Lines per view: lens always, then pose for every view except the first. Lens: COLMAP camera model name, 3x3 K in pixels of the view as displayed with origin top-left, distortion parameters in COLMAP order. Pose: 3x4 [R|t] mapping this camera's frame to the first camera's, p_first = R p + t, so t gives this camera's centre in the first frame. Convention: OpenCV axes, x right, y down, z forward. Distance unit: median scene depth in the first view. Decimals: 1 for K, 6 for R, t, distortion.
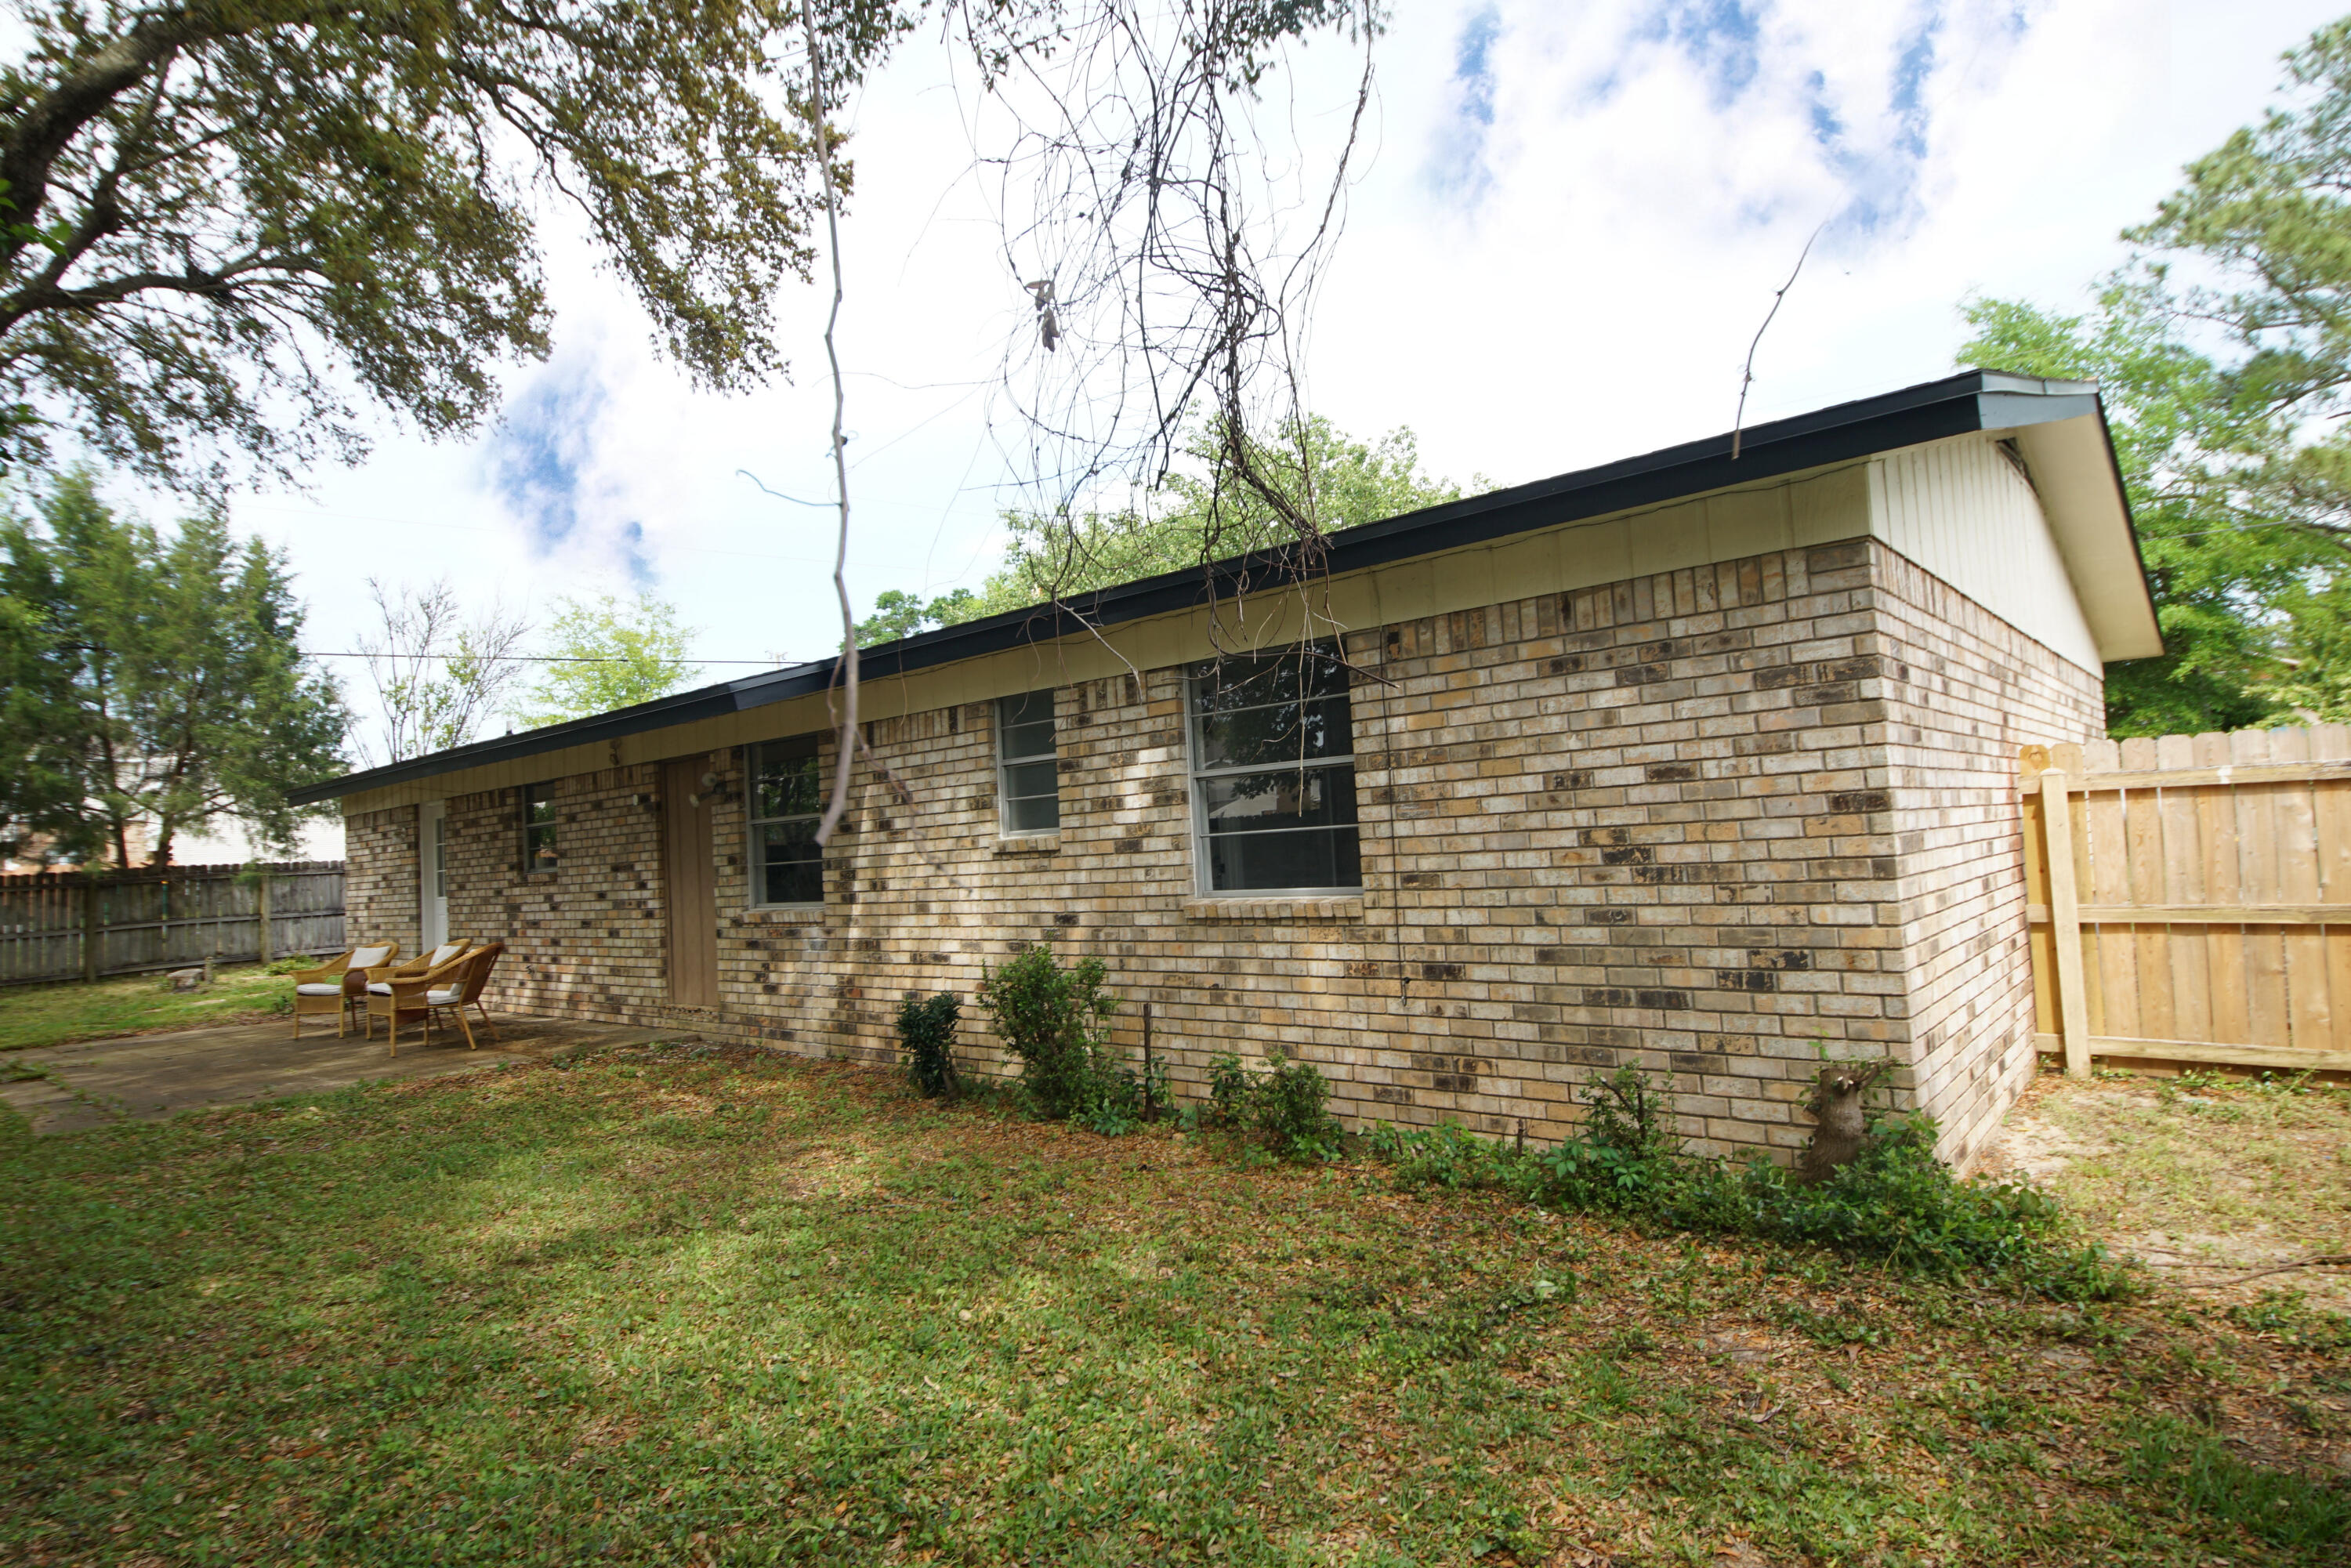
lens RADIAL K [[1258.8, 0, 1149.7], [0, 1258.8, 773.6], [0, 0, 1]] dist [0.041211, -0.039624]
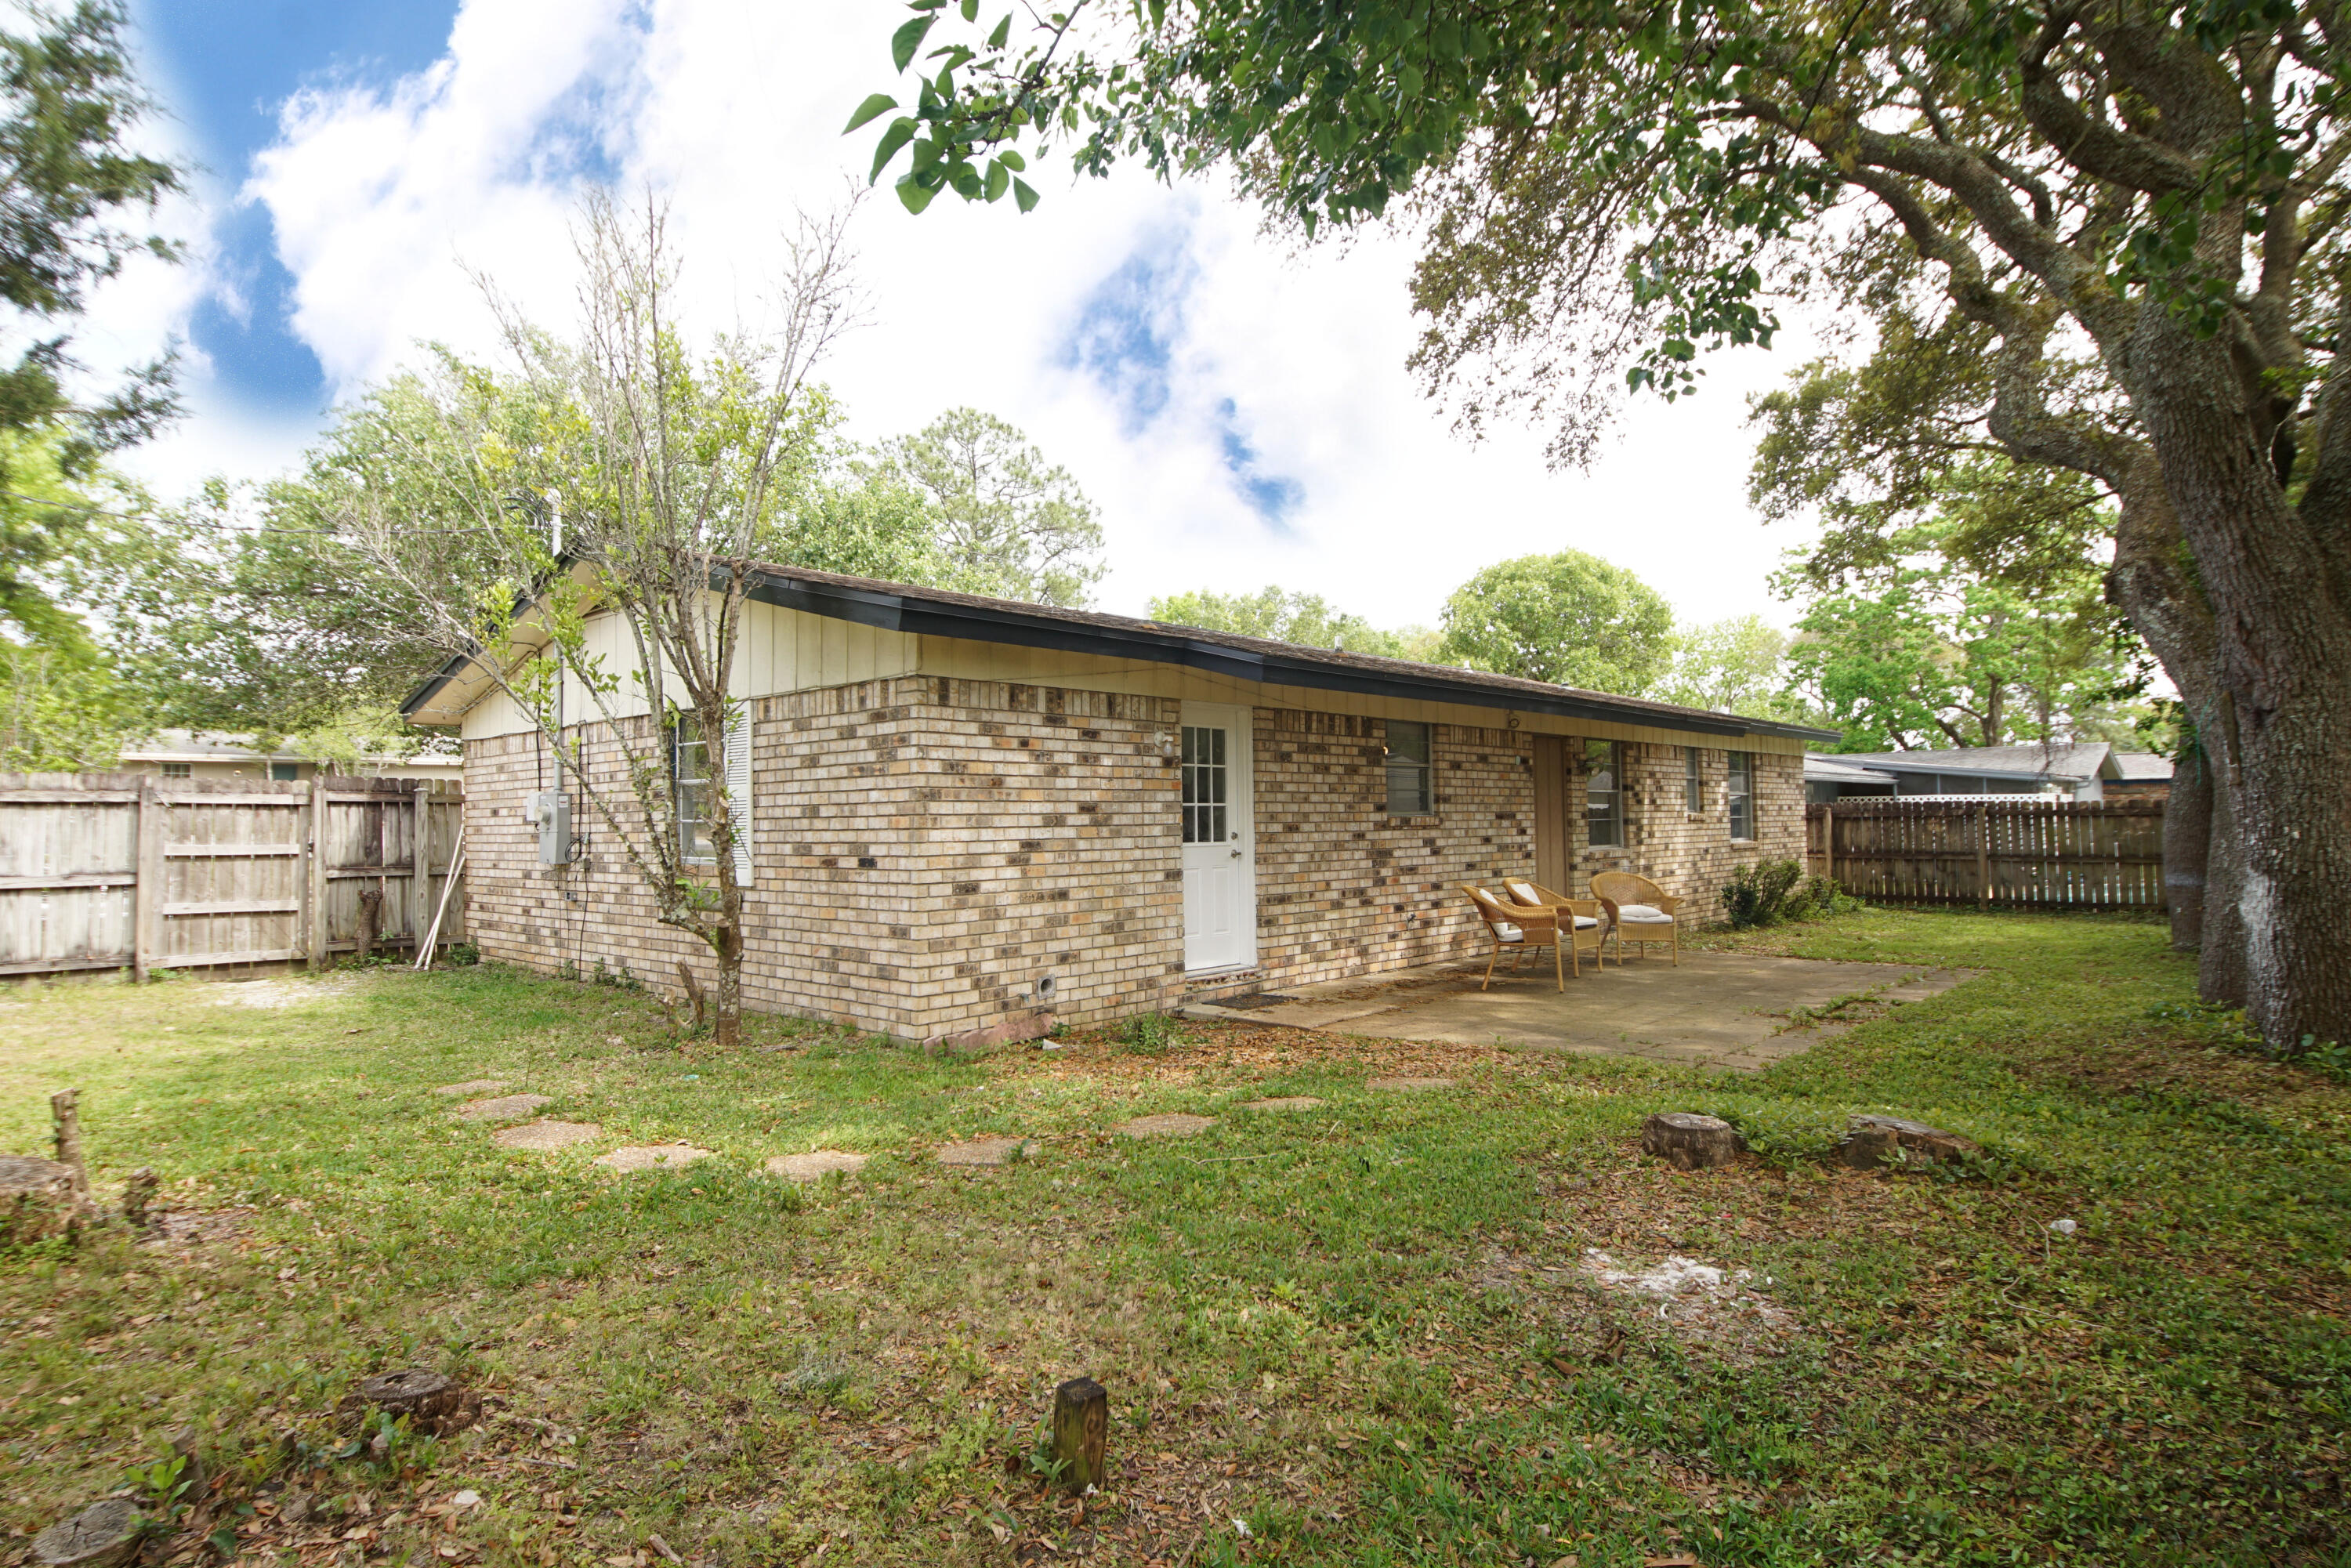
lens RADIAL K [[1258.8, 0, 1149.7], [0, 1258.8, 773.6], [0, 0, 1]] dist [0.041211, -0.039624]
pose [[0.026420, 0.095050, 0.995122, -1.574037], [-0.049040, 0.994394, -0.093678, 0.159263], [-0.998447, -0.046326, 0.030933, 1.284965]]
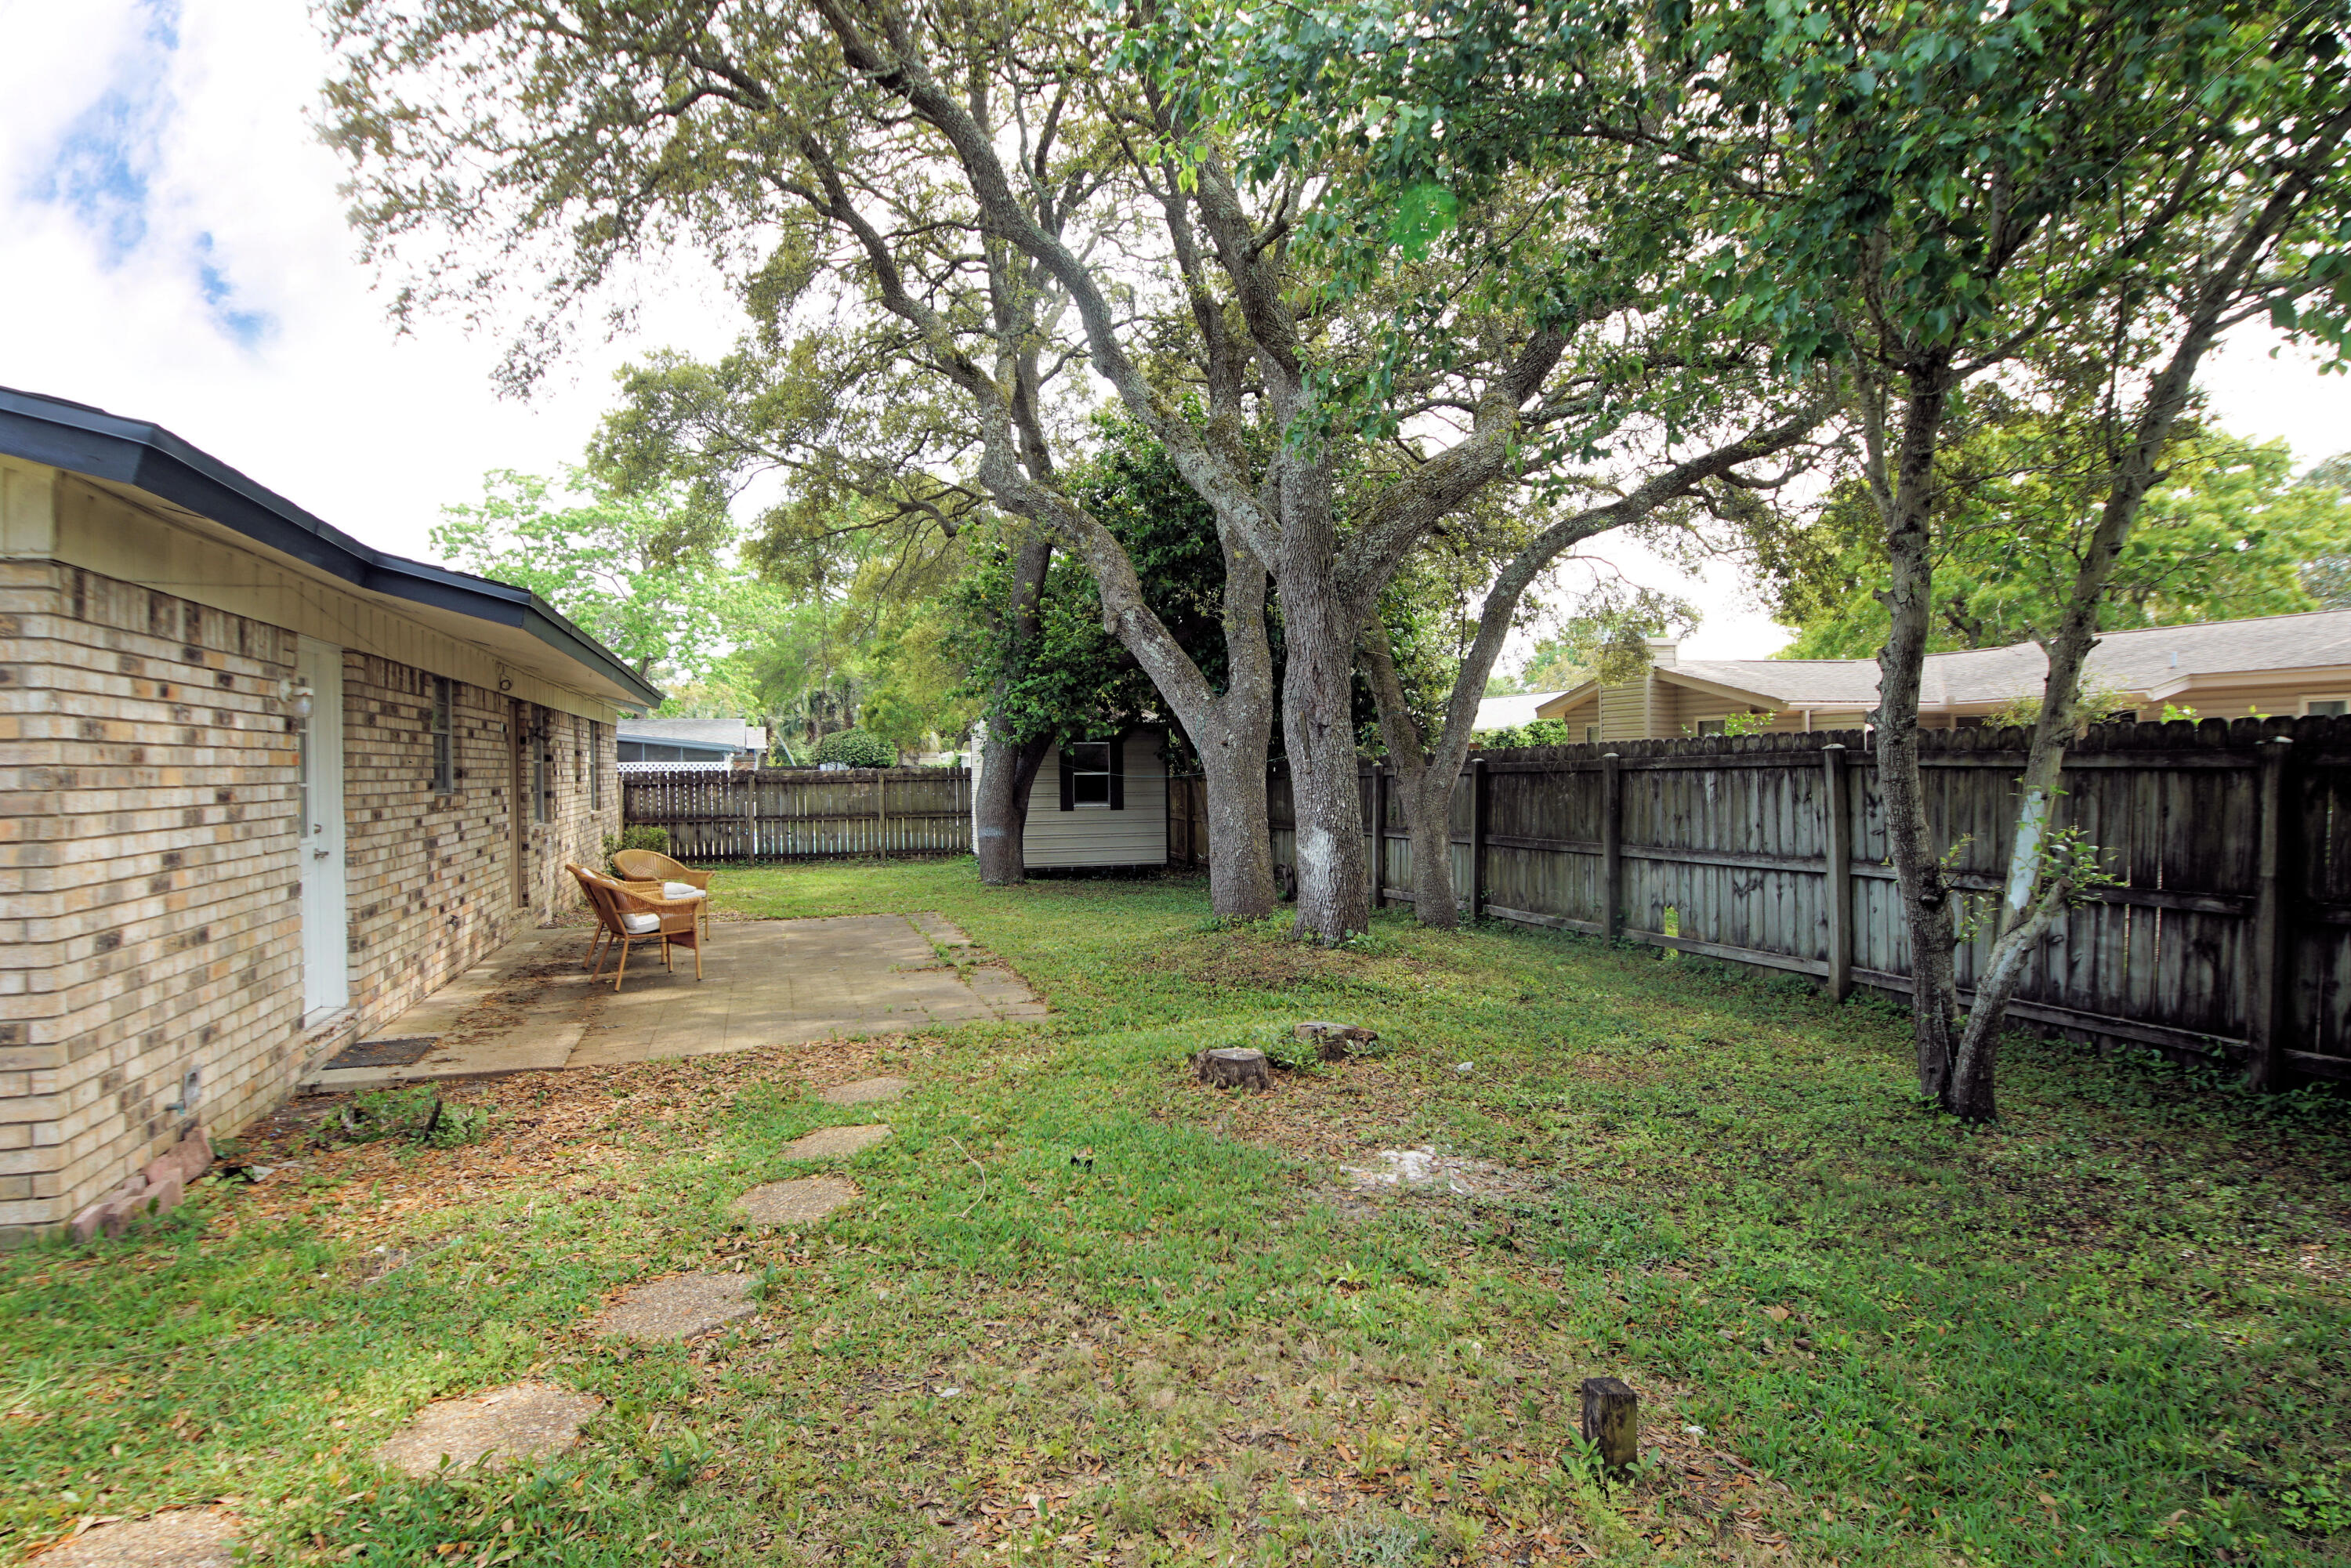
lens RADIAL K [[1258.8, 0, 1149.7], [0, 1258.8, 773.6], [0, 0, 1]] dist [0.041211, -0.039624]
pose [[-0.853398, 0.064739, 0.517224, -1.371987], [0.031143, 0.996817, -0.073384, 0.149001], [-0.520329, -0.046518, -0.852698, 1.579818]]
